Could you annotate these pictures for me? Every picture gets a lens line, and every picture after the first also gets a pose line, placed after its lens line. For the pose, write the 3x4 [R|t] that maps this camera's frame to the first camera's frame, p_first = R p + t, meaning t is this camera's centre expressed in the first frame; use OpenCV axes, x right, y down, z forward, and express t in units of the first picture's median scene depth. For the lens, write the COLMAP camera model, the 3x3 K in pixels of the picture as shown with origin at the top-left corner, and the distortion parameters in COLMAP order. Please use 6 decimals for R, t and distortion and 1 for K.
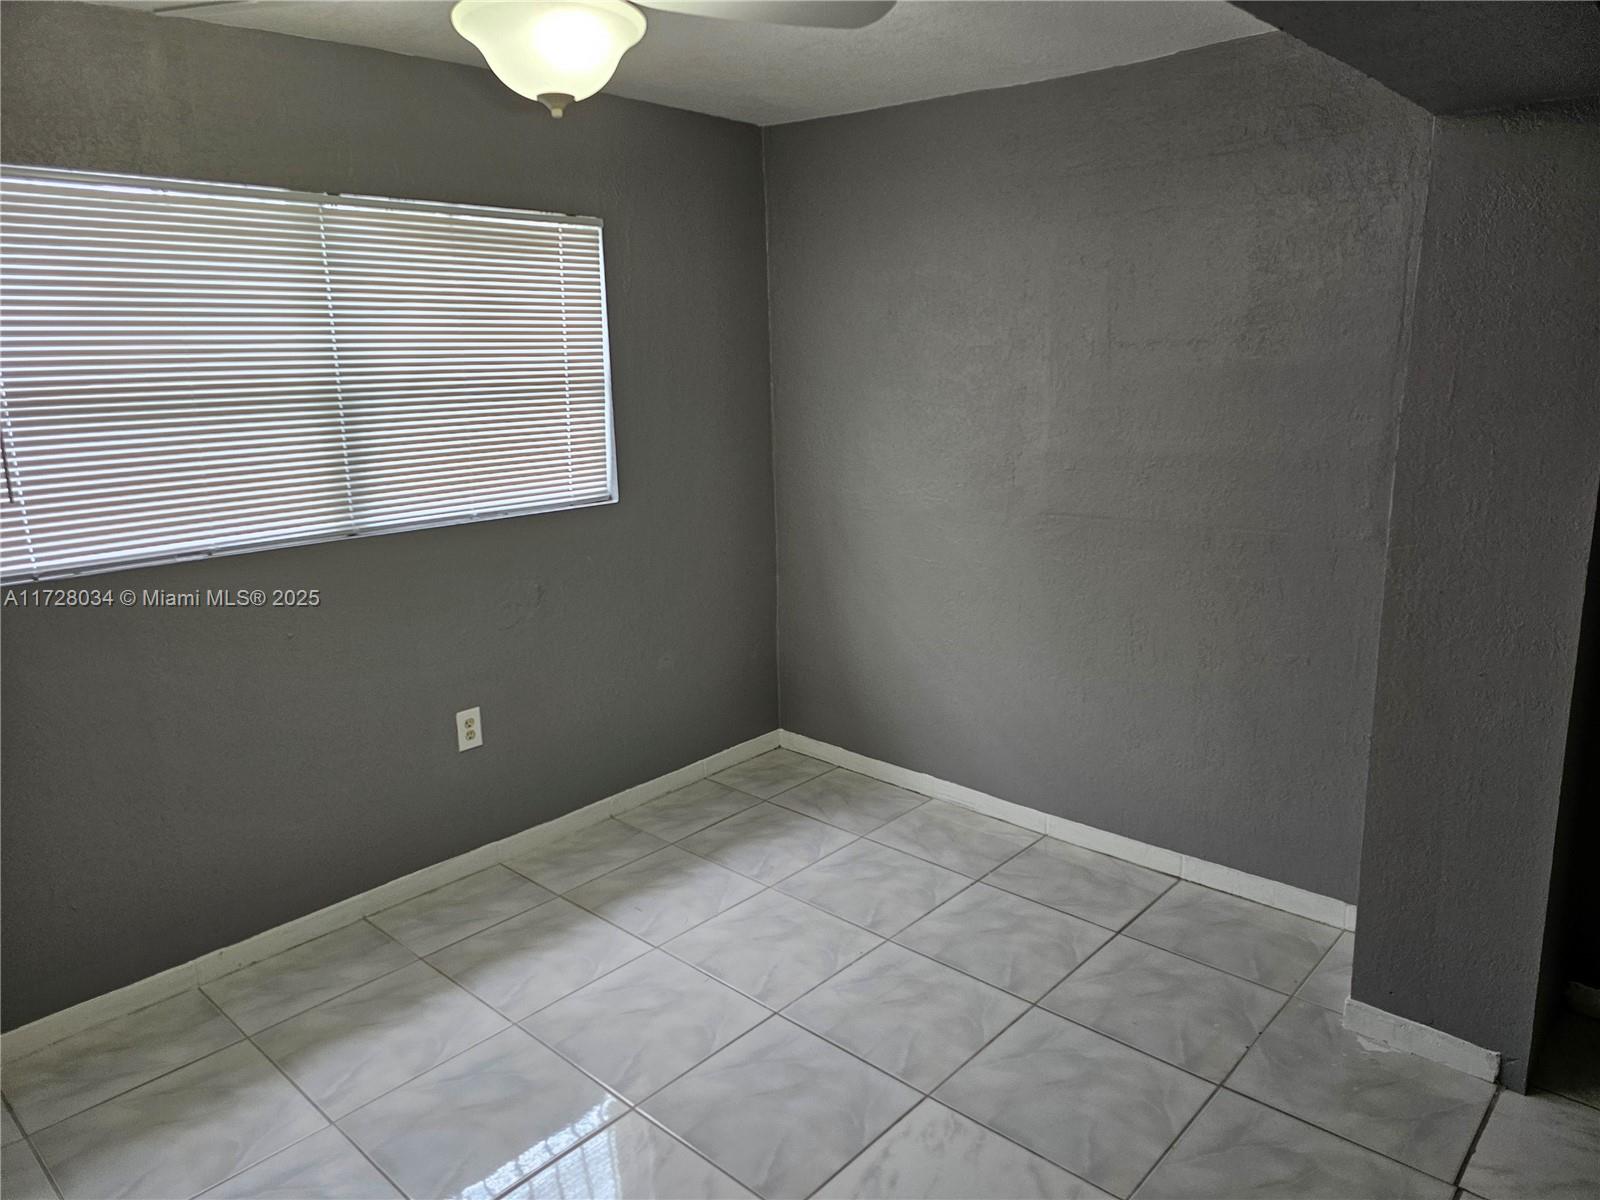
lens RADIAL K [[1072.8, 0, 797.8], [0, 1072.8, 581.8], [0, 0, 1]] dist [0.067572, -0.060150]
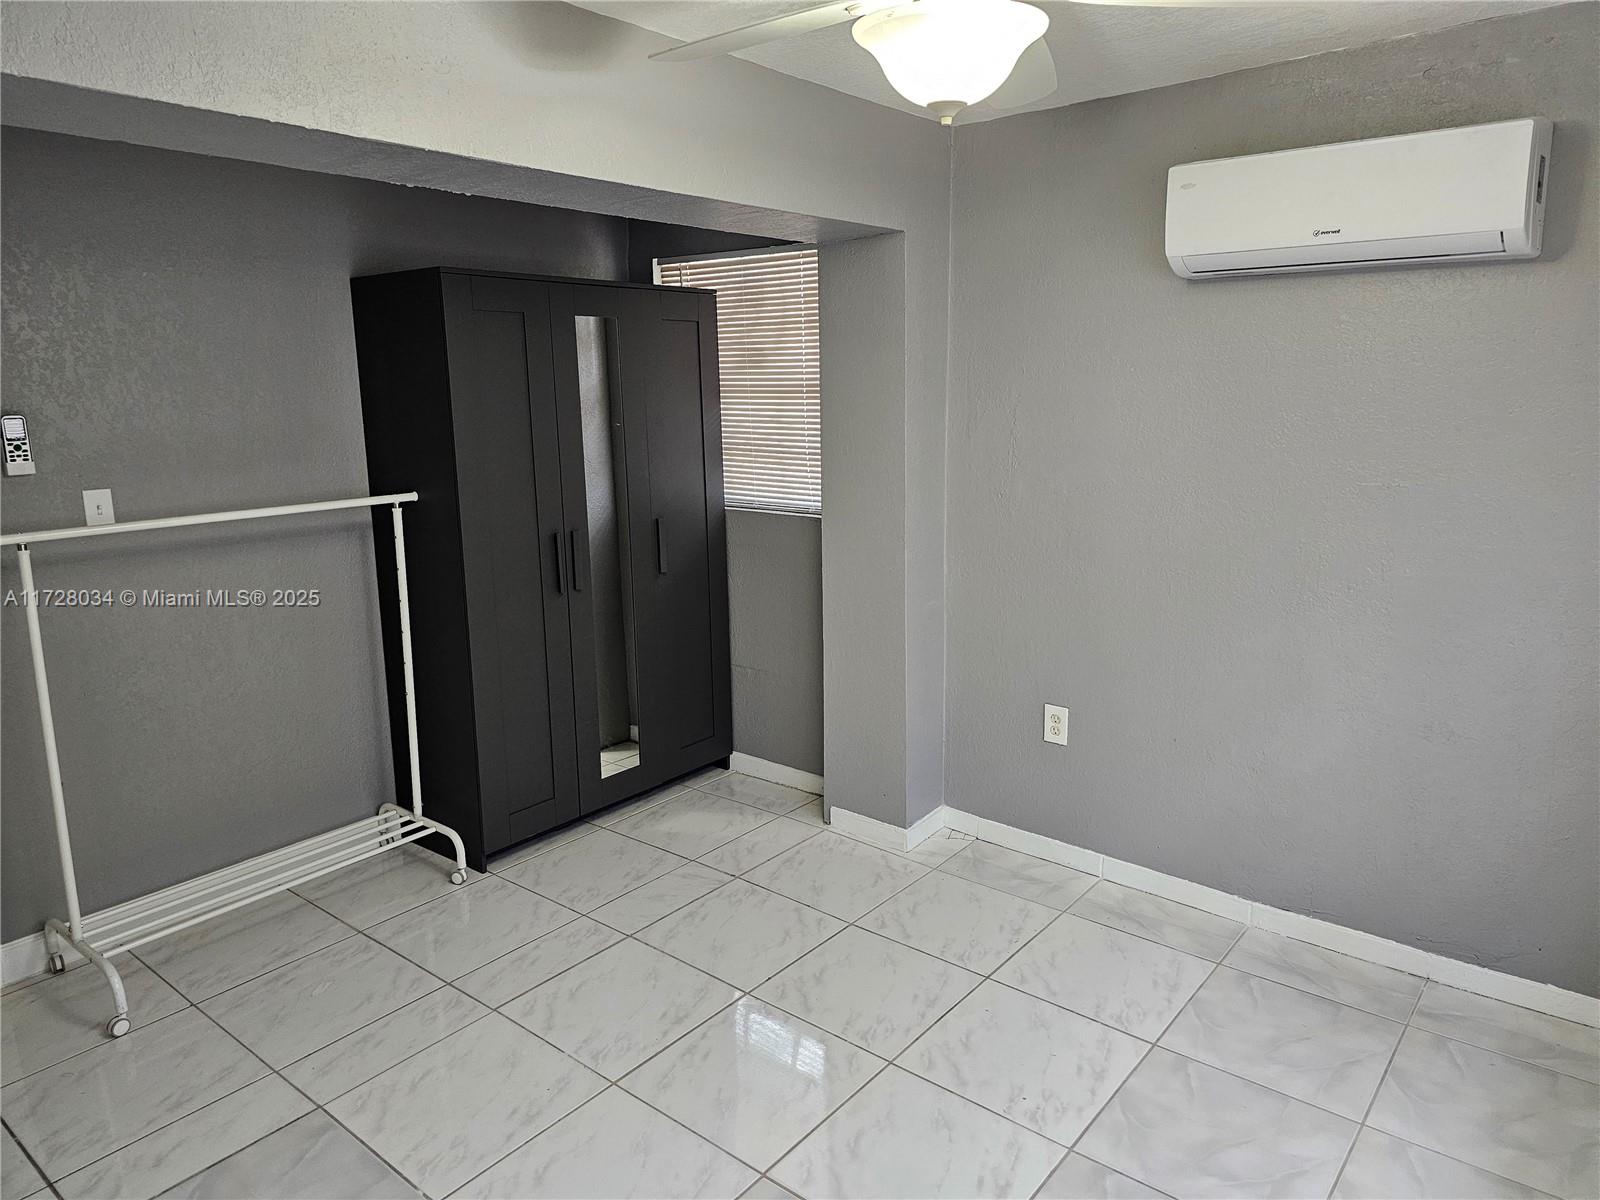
lens RADIAL K [[1086.3, 0, 817.7], [0, 1086.3, 581.3], [0, 0, 1]] dist [0.012308, -0.020477]
pose [[-0.997430, 0.041525, -0.058383, -0.019026], [0.015321, 0.919676, 0.392378, -0.254331], [0.069987, 0.390475, -0.917949, 1.197088]]
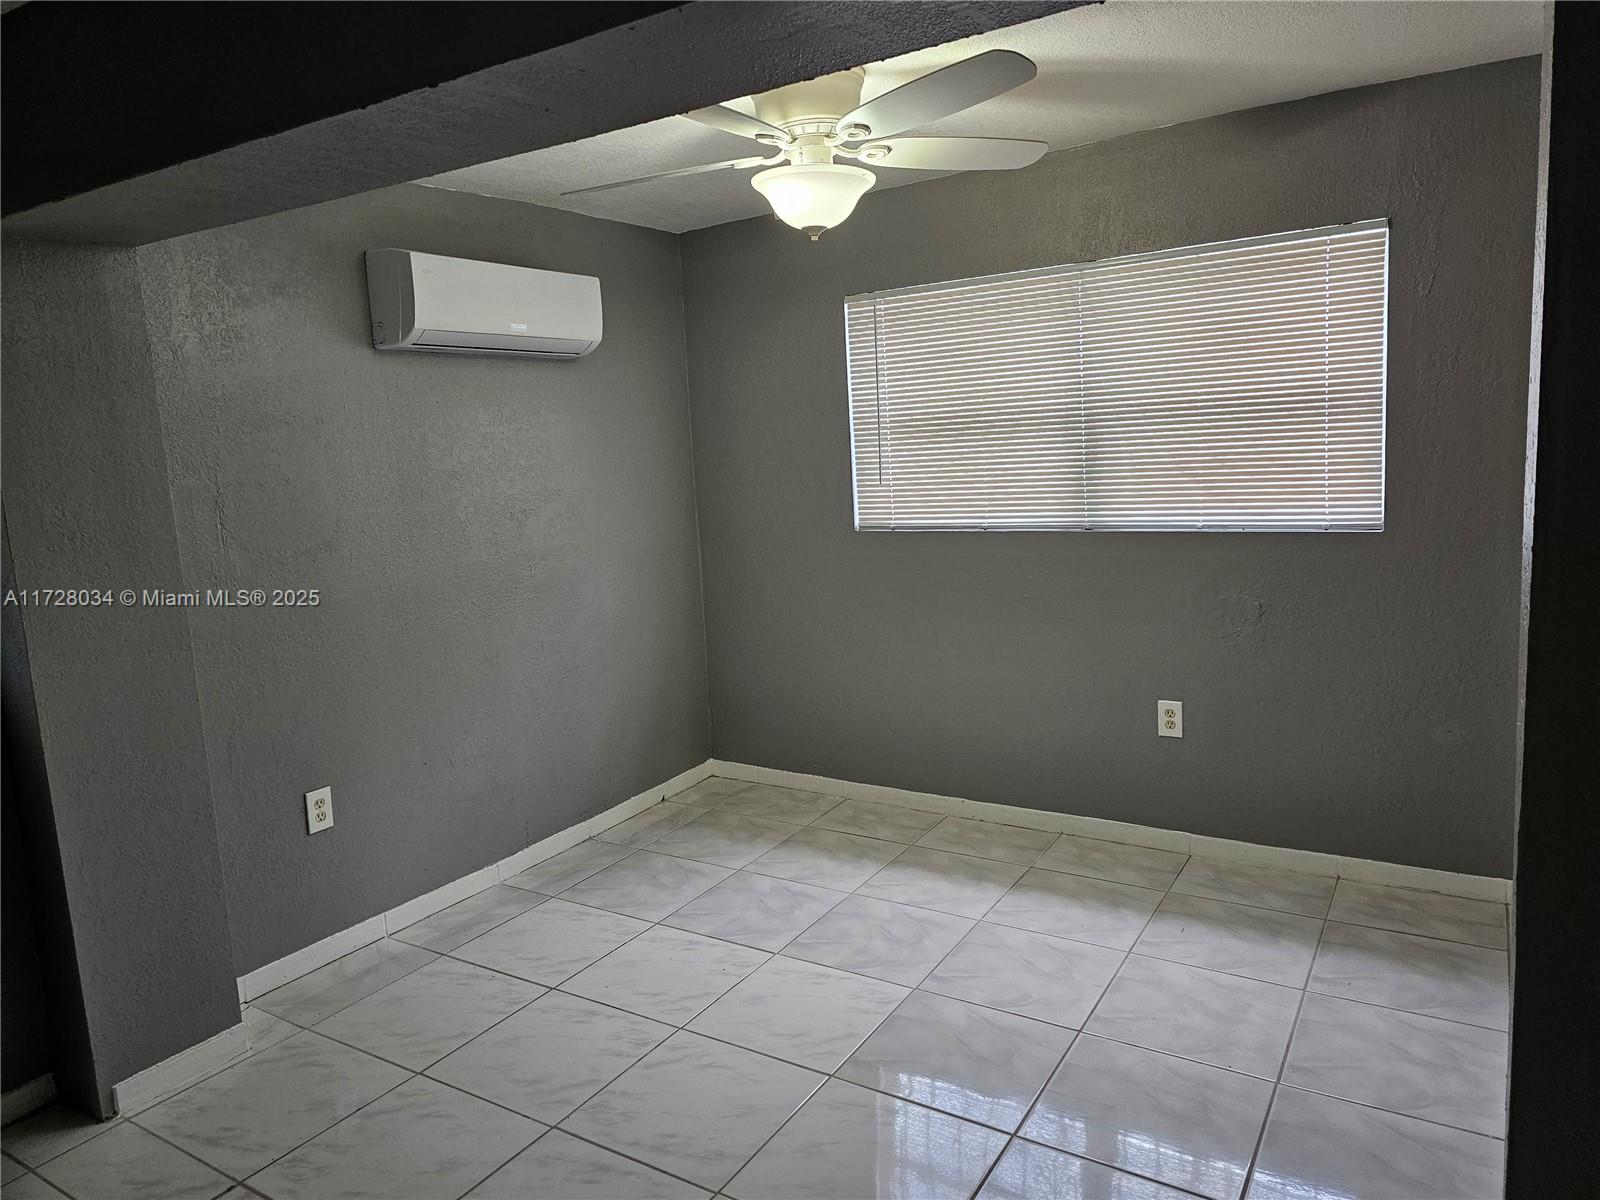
lens RADIAL K [[1072.8, 0, 797.8], [0, 1072.8, 581.8], [0, 0, 1]] dist [0.067572, -0.060150]
pose [[0.182658, 0.142158, -0.972845, 0.754373], [-0.155508, 0.981213, 0.114183, -0.074840], [0.970800, 0.130428, 0.201333, 0.434729]]
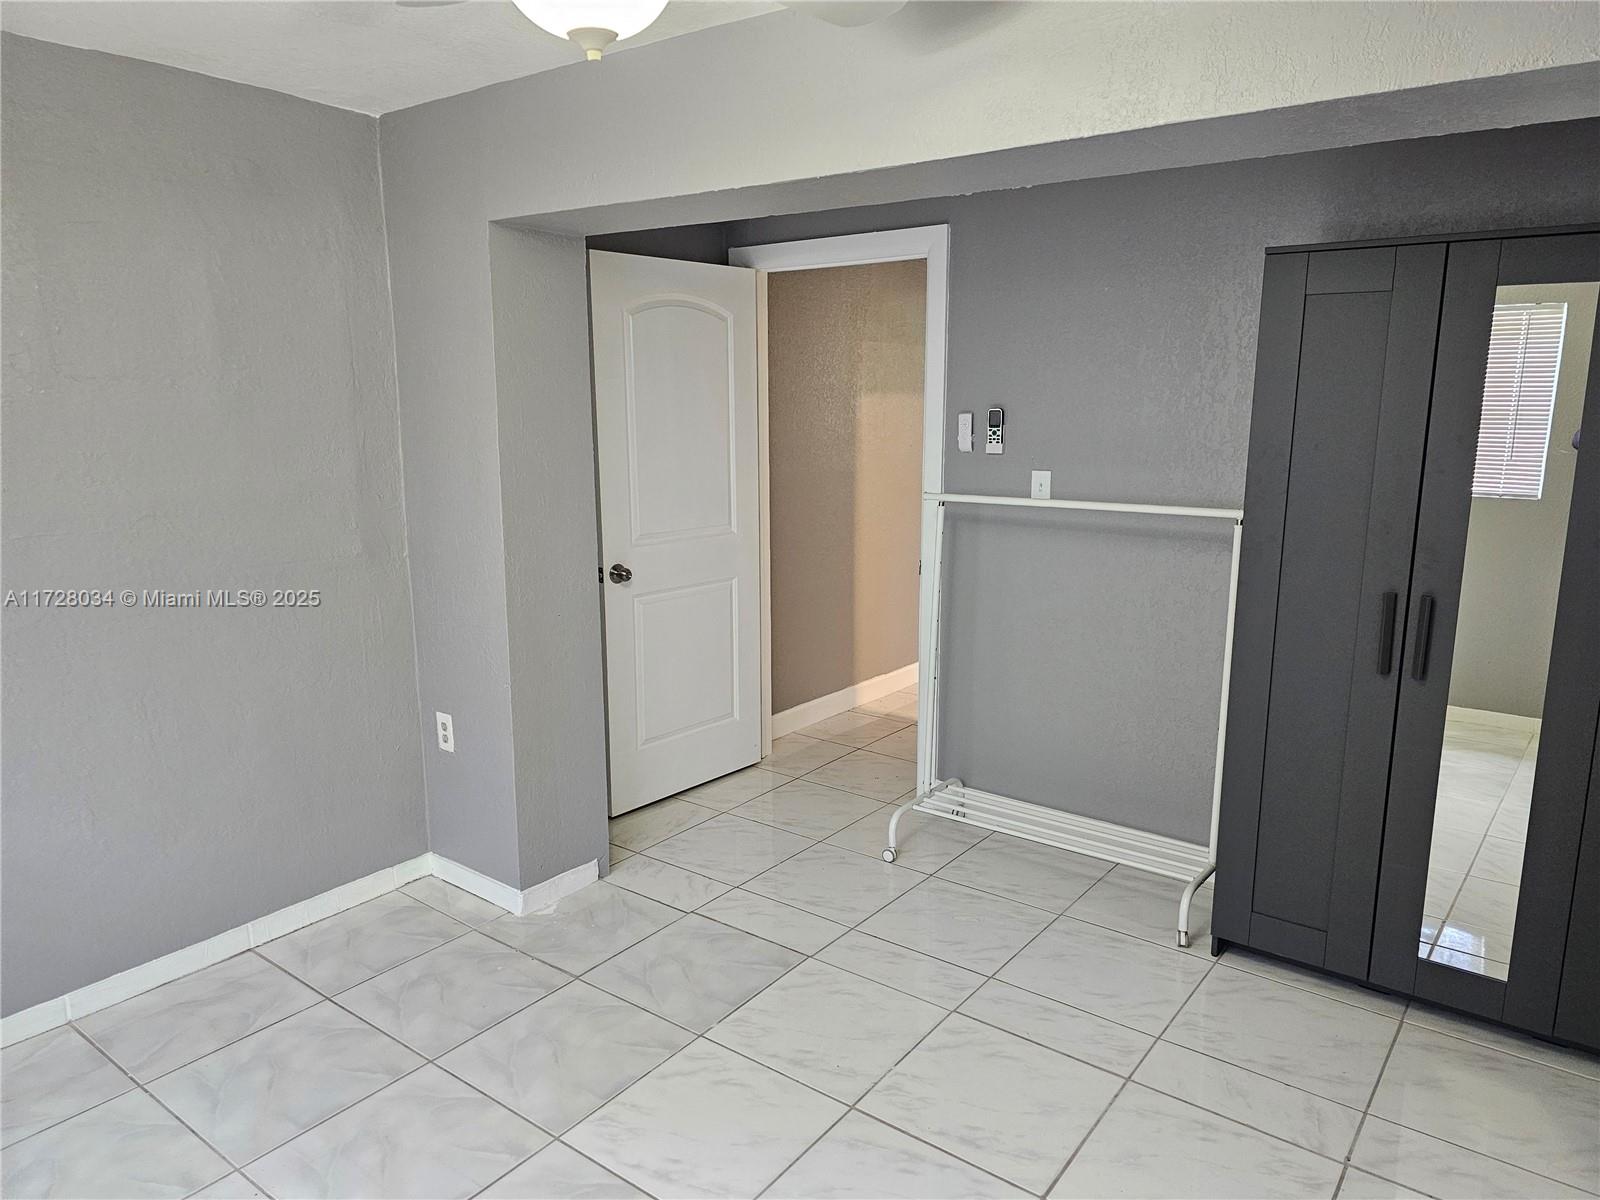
lens RADIAL K [[1072.8, 0, 797.8], [0, 1072.8, 581.8], [0, 0, 1]] dist [0.067572, -0.060150]
pose [[-0.086376, -0.156294, 0.983927, -0.614439], [0.210339, 0.962494, 0.171354, -0.100312], [-0.973805, 0.221759, -0.050262, 0.574834]]
